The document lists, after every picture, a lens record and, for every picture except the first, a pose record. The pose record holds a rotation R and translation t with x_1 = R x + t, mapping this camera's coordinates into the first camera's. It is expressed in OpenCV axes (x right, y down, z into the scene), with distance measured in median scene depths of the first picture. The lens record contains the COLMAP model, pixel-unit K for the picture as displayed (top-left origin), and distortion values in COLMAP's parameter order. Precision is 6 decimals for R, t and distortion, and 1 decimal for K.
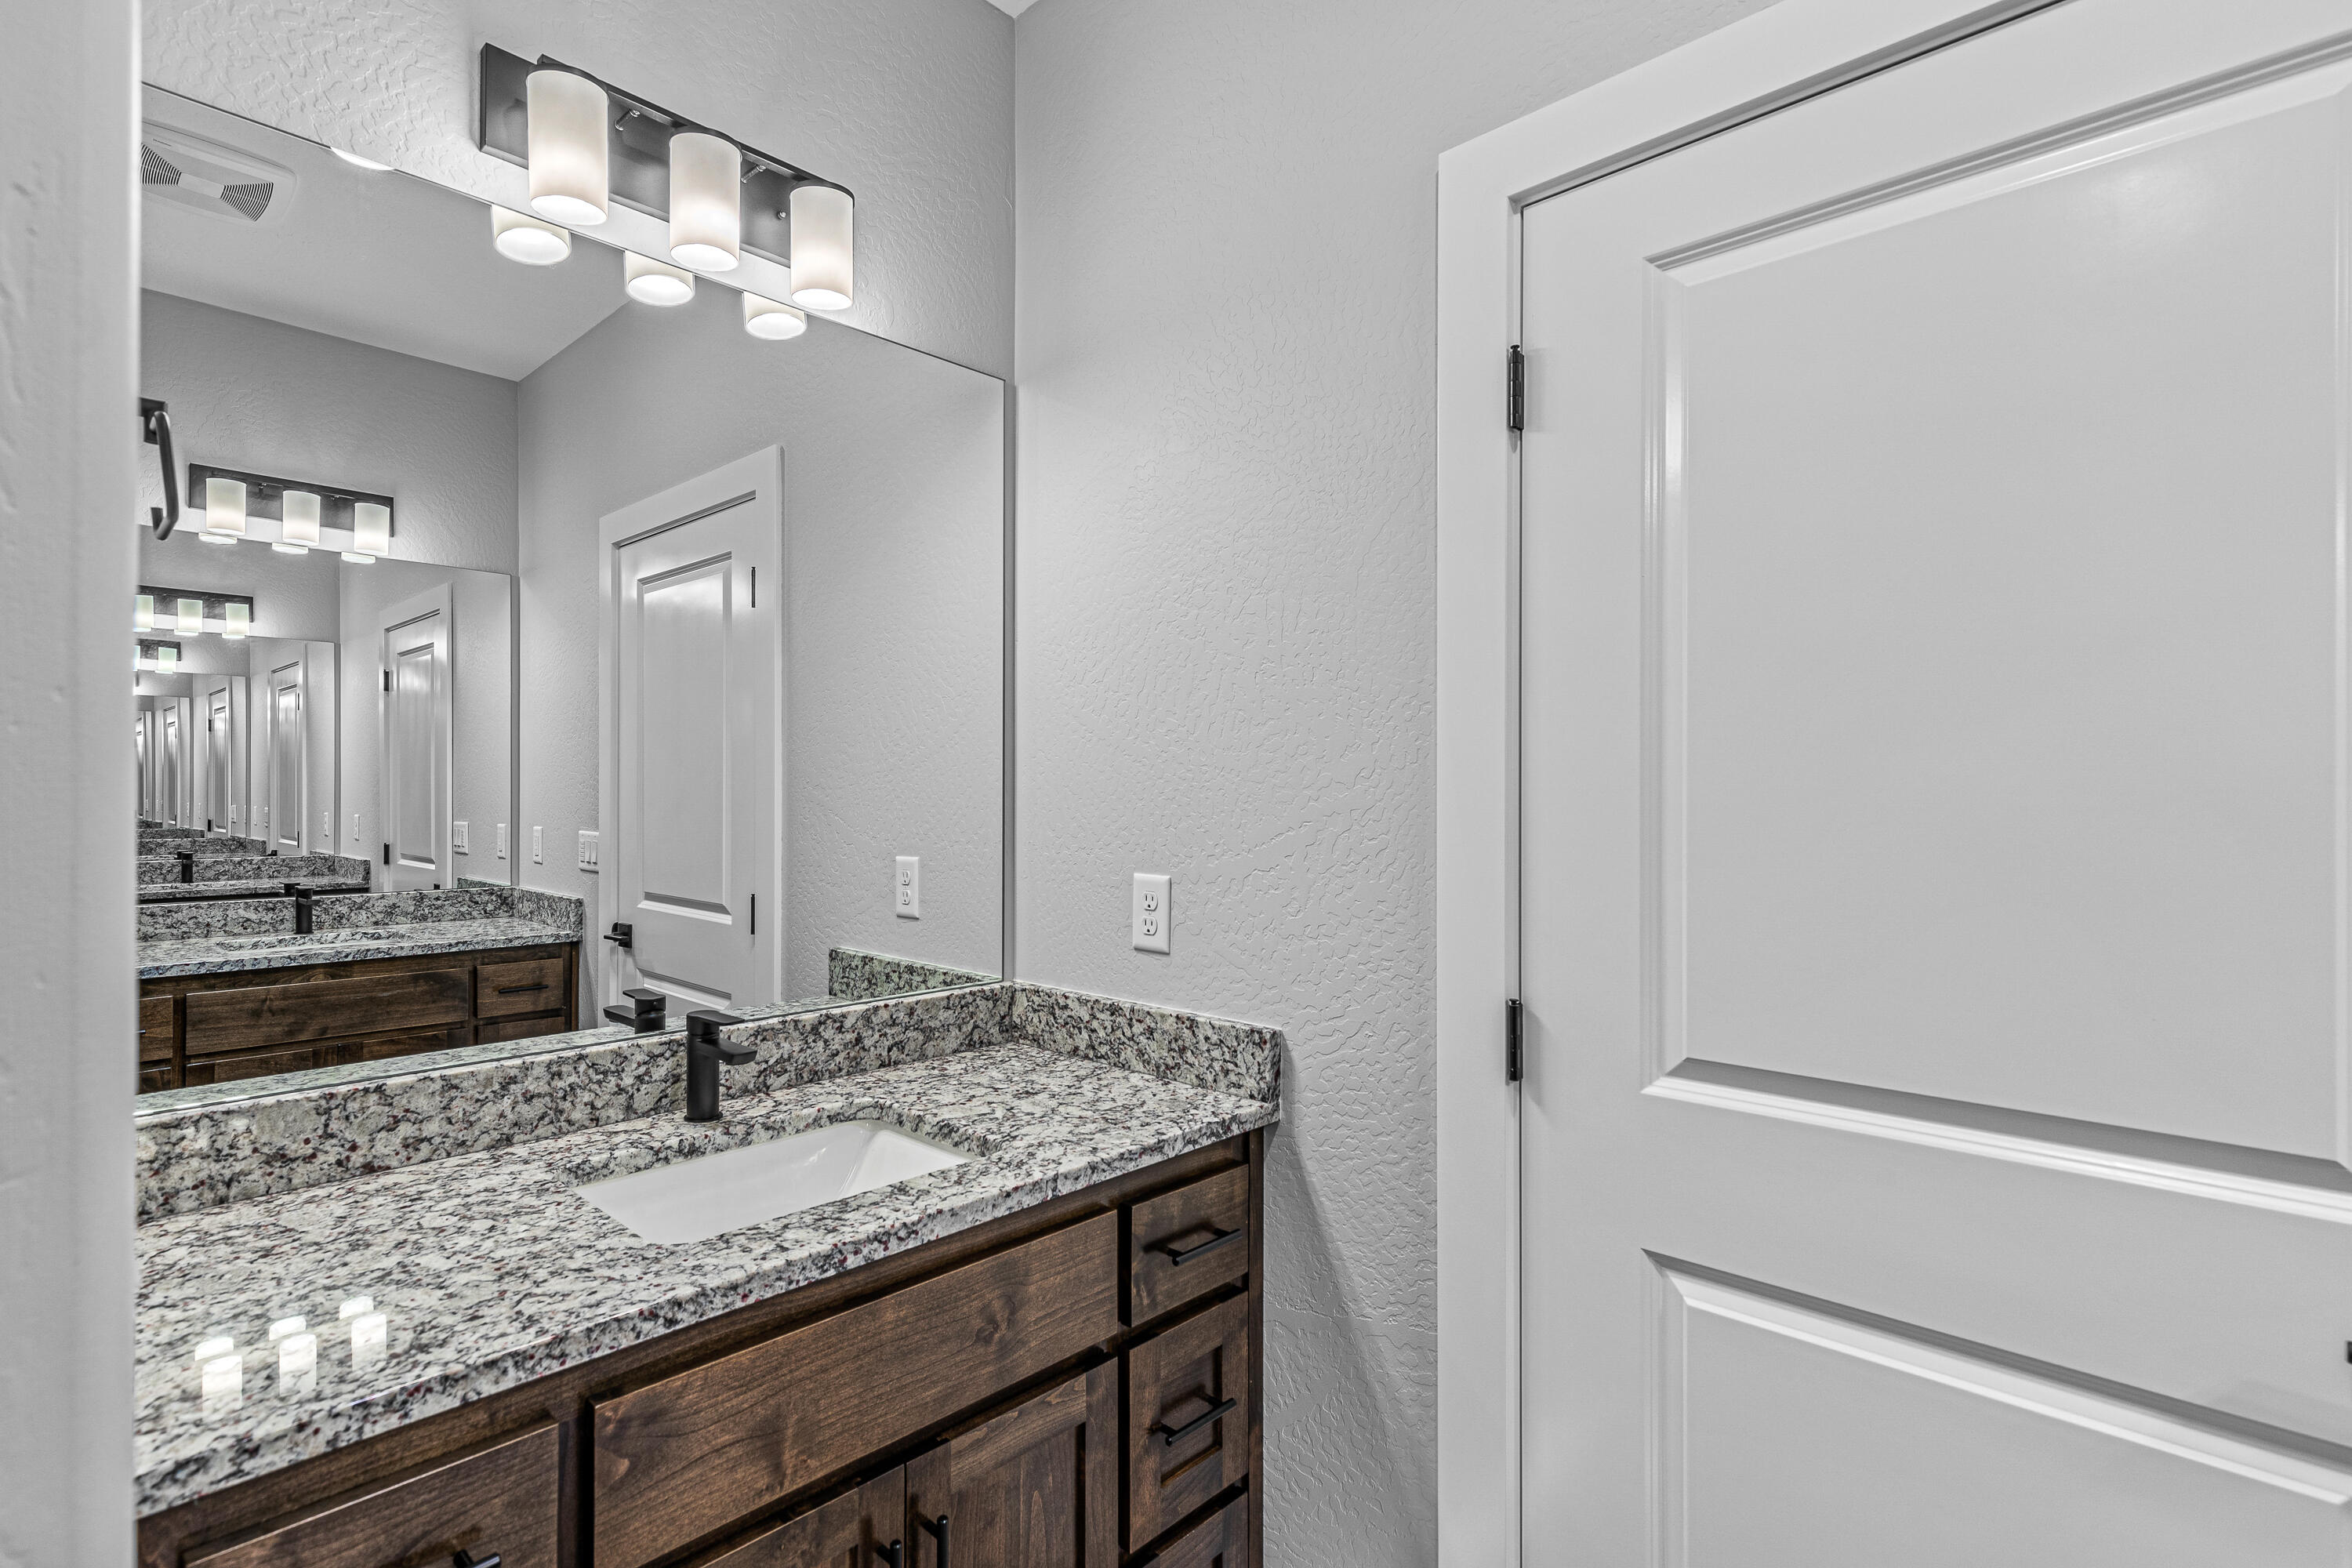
lens RADIAL K [[1100.0, 0, 1172.7], [0, 1100.0, 811.1], [0, 0, 1]] dist [0.004262, -0.000057]
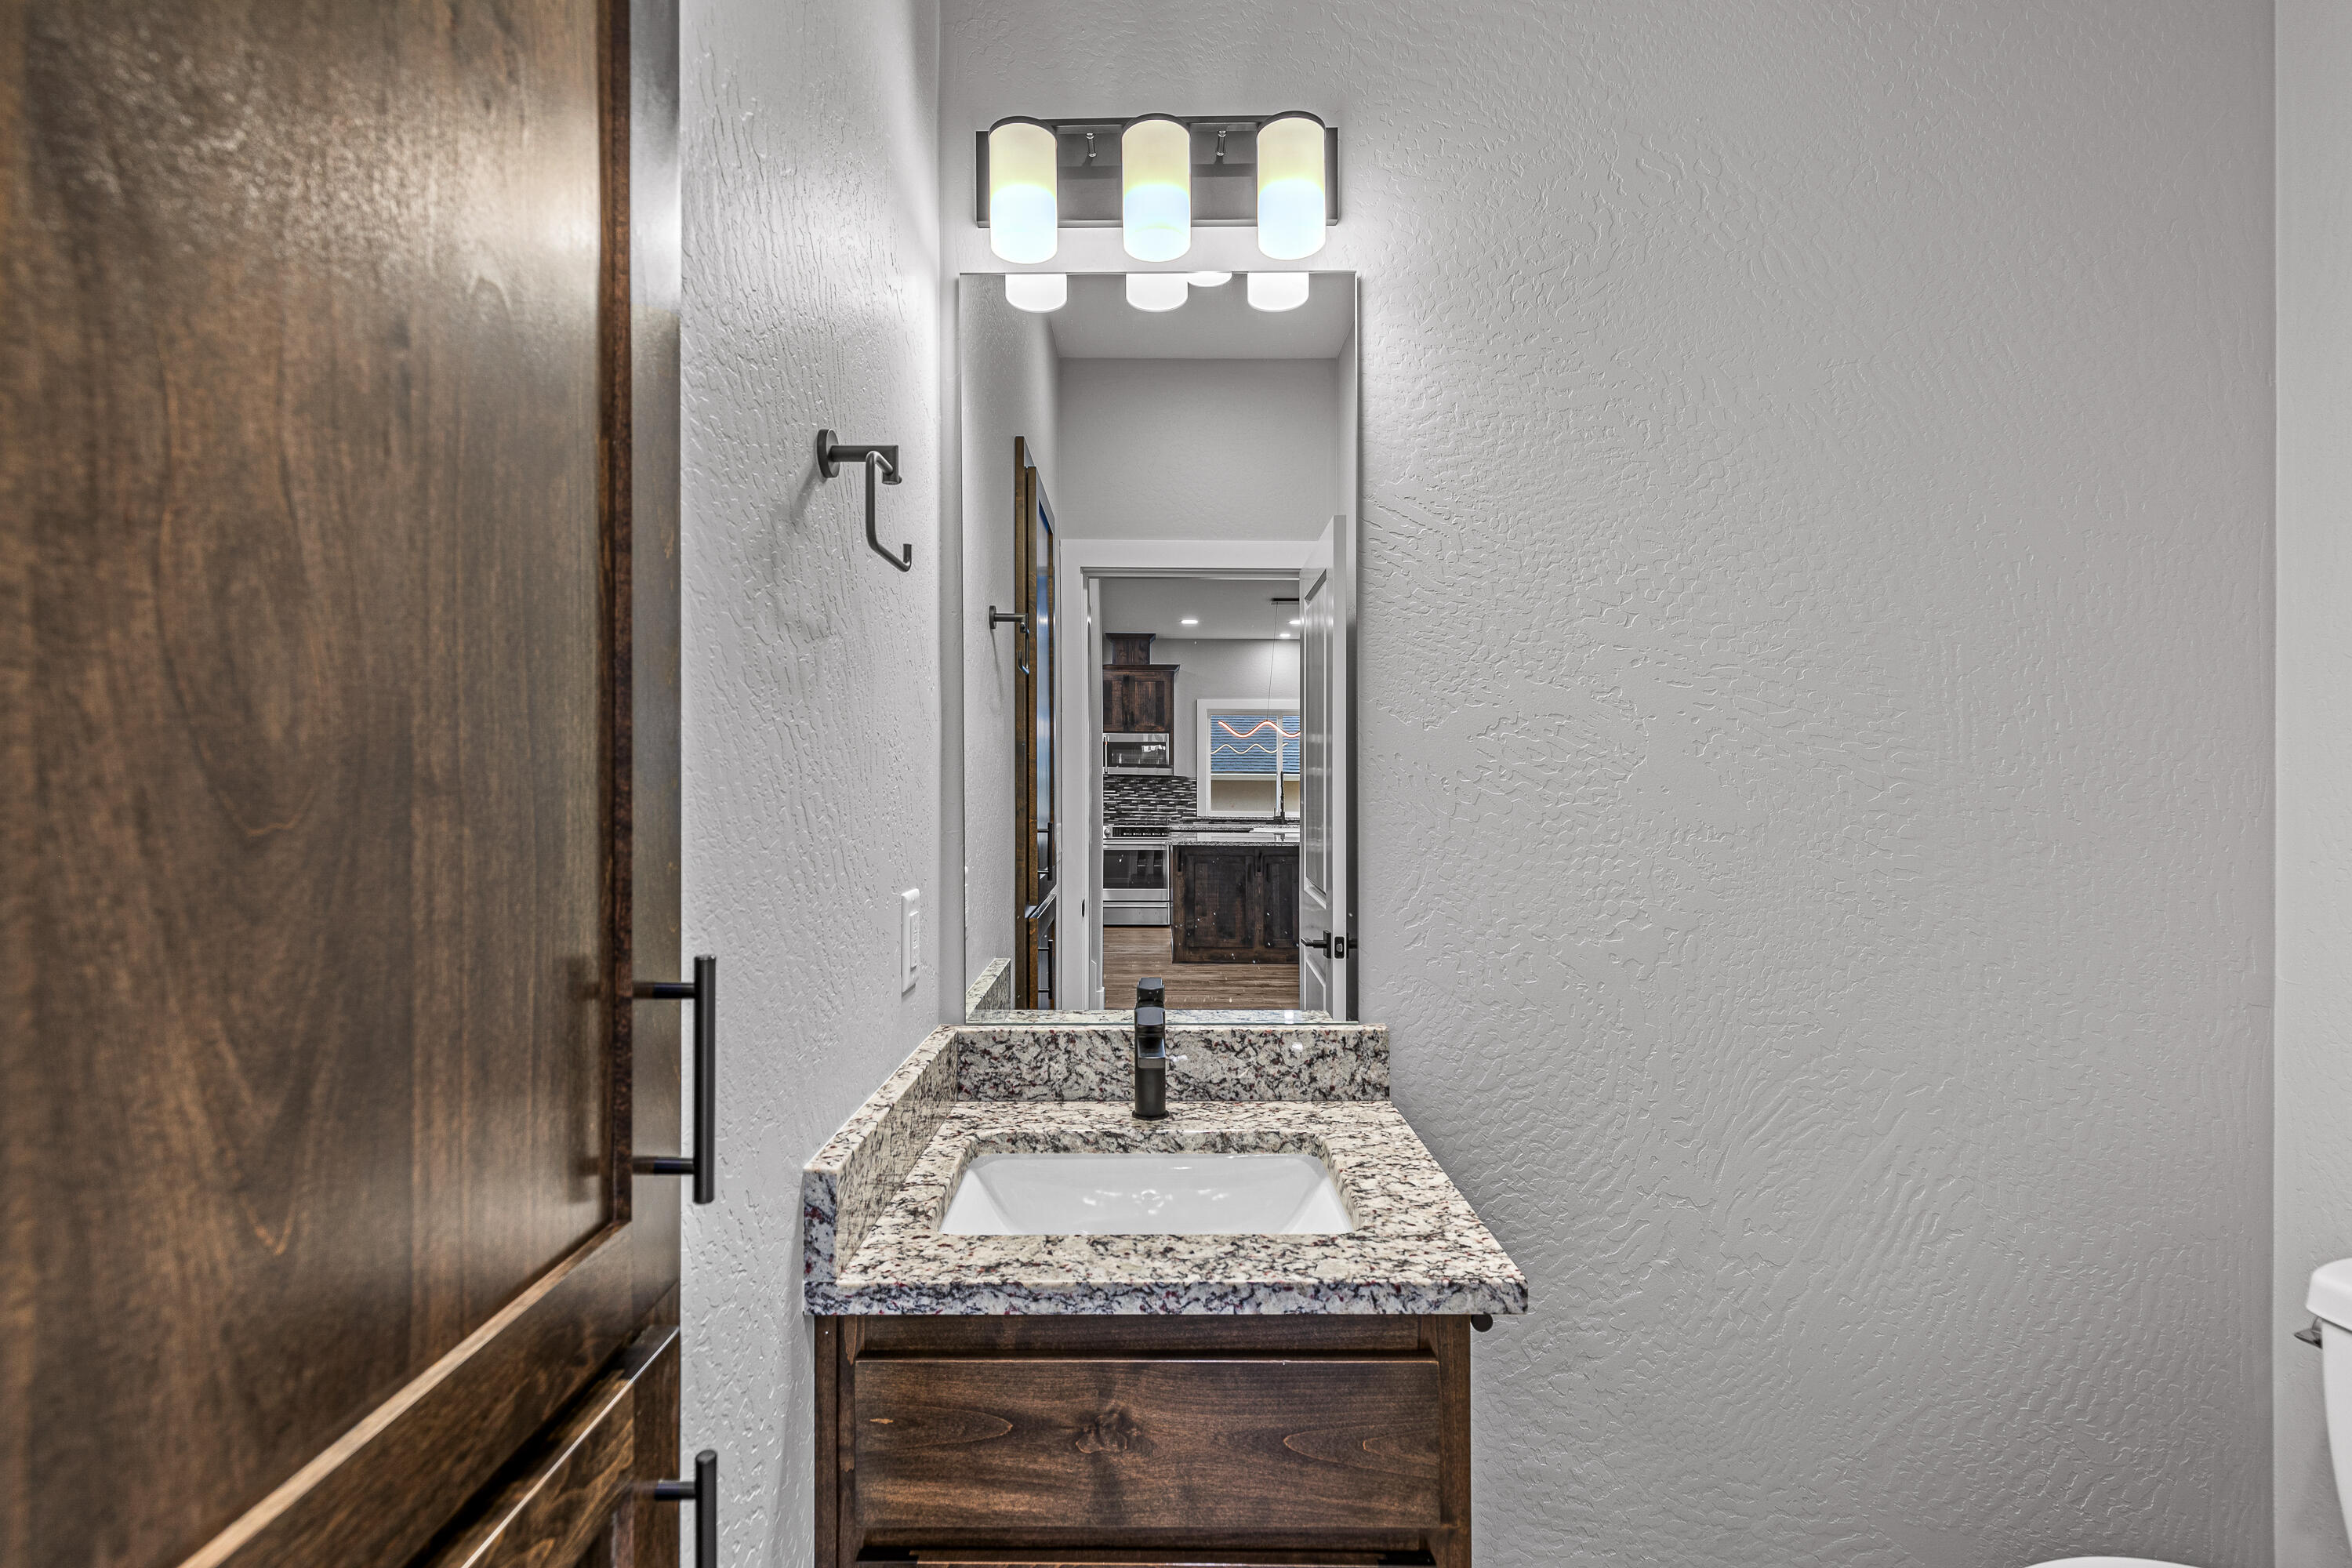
lens RADIAL K [[1100.0, 0, 1172.7], [0, 1100.0, 811.1], [0, 0, 1]] dist [0.004262, -0.000057]
pose [[0.684557, 0.007048, -0.728925, 0.313586], [-0.003228, 0.999973, 0.006637, -0.003330], [0.728952, -0.002191, 0.684562, 0.330860]]
